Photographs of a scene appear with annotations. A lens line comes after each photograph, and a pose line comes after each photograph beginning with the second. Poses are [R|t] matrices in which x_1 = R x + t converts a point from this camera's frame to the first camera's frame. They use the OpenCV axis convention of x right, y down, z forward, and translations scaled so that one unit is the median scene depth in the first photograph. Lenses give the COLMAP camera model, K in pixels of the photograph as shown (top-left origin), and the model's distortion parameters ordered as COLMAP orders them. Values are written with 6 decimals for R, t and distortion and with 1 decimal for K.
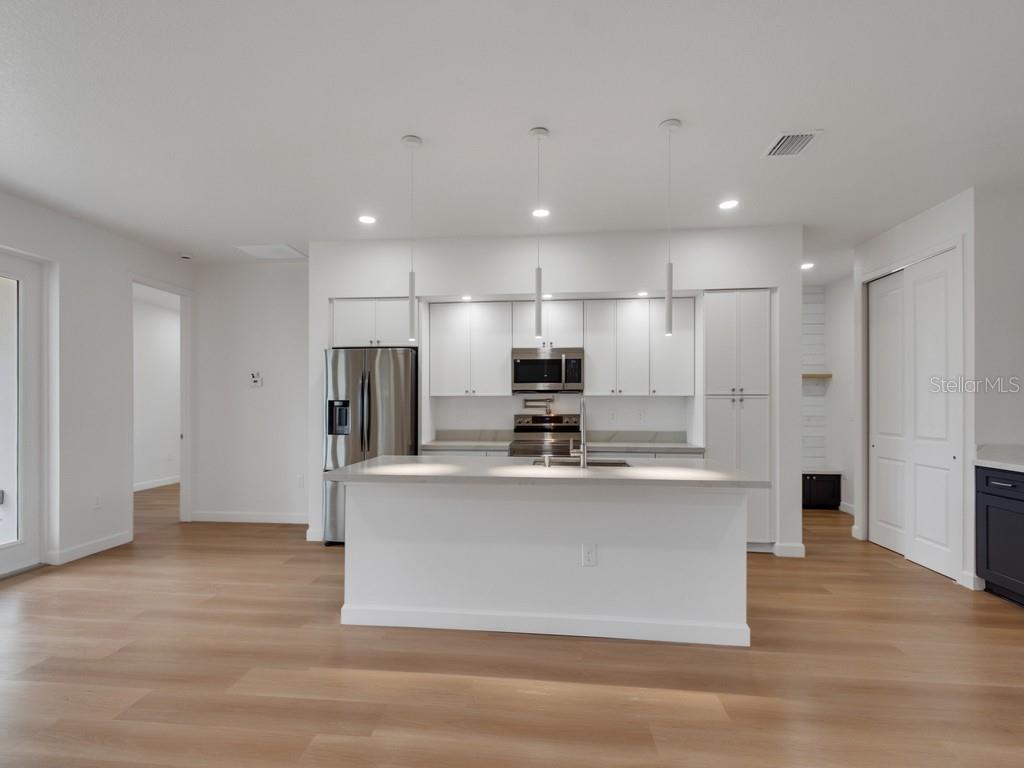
lens RADIAL K [[475.3, 0, 504.3], [0, 475.3, 400.4], [0, 0, 1]] dist [0.003408, 0.000810]
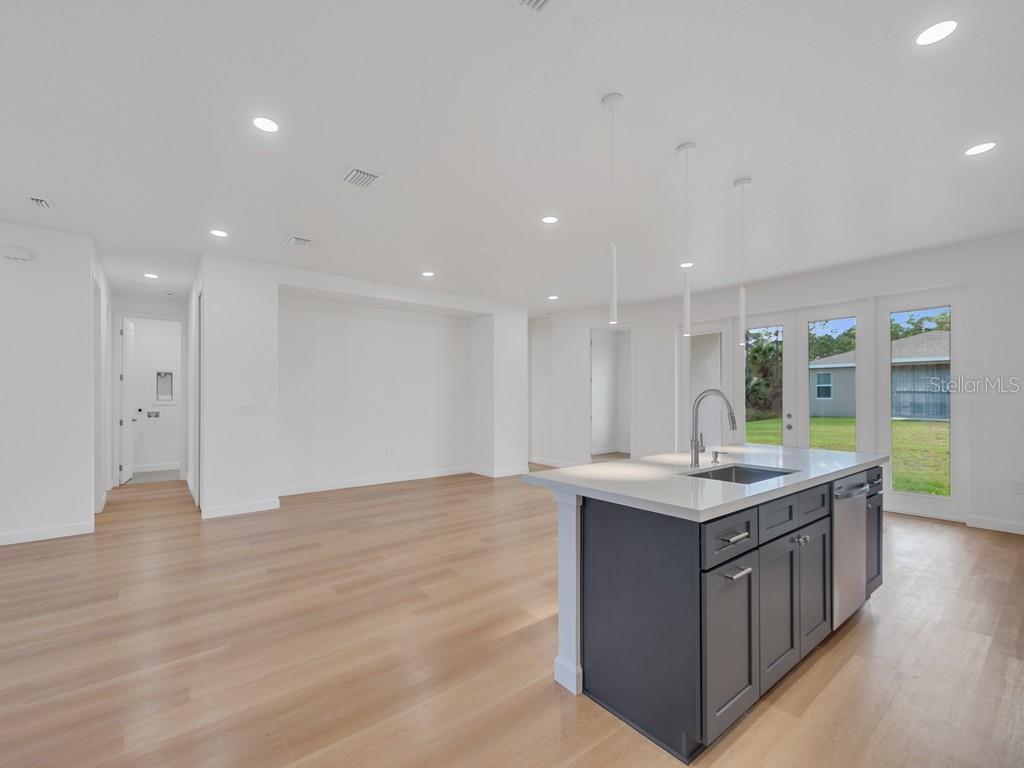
lens RADIAL K [[446.1, 0, 510.6], [0, 446.1, 394.6], [0, 0, 1]] dist [0.010581, -0.001723]
pose [[-0.706256, -0.004305, -0.707943, 0.643017], [0.003708, 0.999945, -0.009780, 0.007543], [0.707946, -0.009533, -0.706202, 0.864205]]
